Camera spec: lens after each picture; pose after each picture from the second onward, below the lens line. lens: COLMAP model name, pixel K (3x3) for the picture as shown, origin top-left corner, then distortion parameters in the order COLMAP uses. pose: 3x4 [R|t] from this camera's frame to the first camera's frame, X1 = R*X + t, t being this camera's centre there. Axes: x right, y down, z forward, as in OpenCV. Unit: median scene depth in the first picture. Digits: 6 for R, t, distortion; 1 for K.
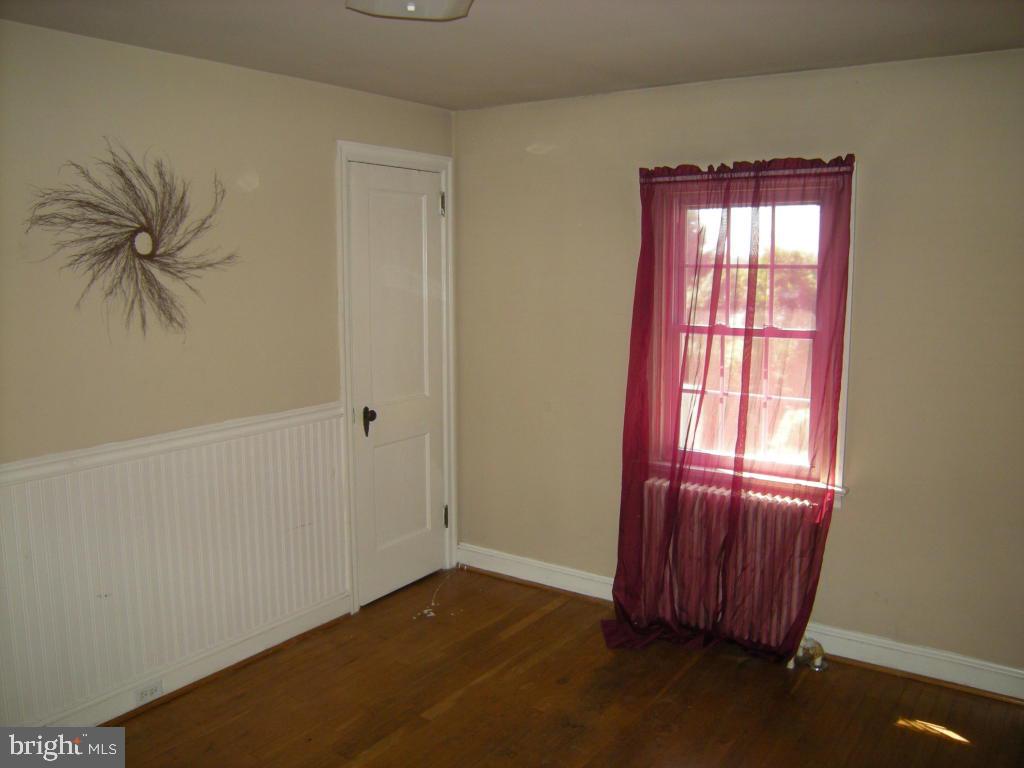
lens RADIAL K [[857.1, 0, 512.3], [0, 857.1, 377.2], [0, 0, 1]] dist [-0.118895, 0.054365]
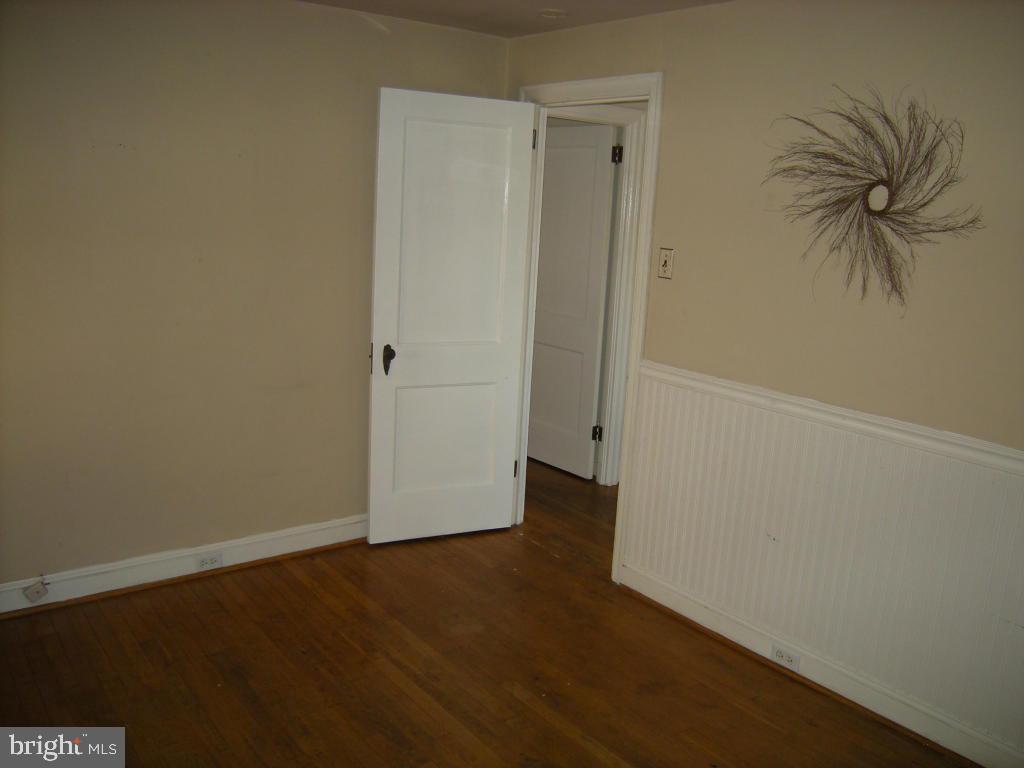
lens RADIAL K [[857.1, 0, 510.8], [0, 857.1, 392.3], [0, 0, 1]] dist [-0.118895, 0.054365]
pose [[-0.287515, 0.192684, -0.938194, 0.550396], [-0.183817, 0.950244, 0.251490, -0.113635], [0.939972, 0.244763, -0.237791, 0.886688]]
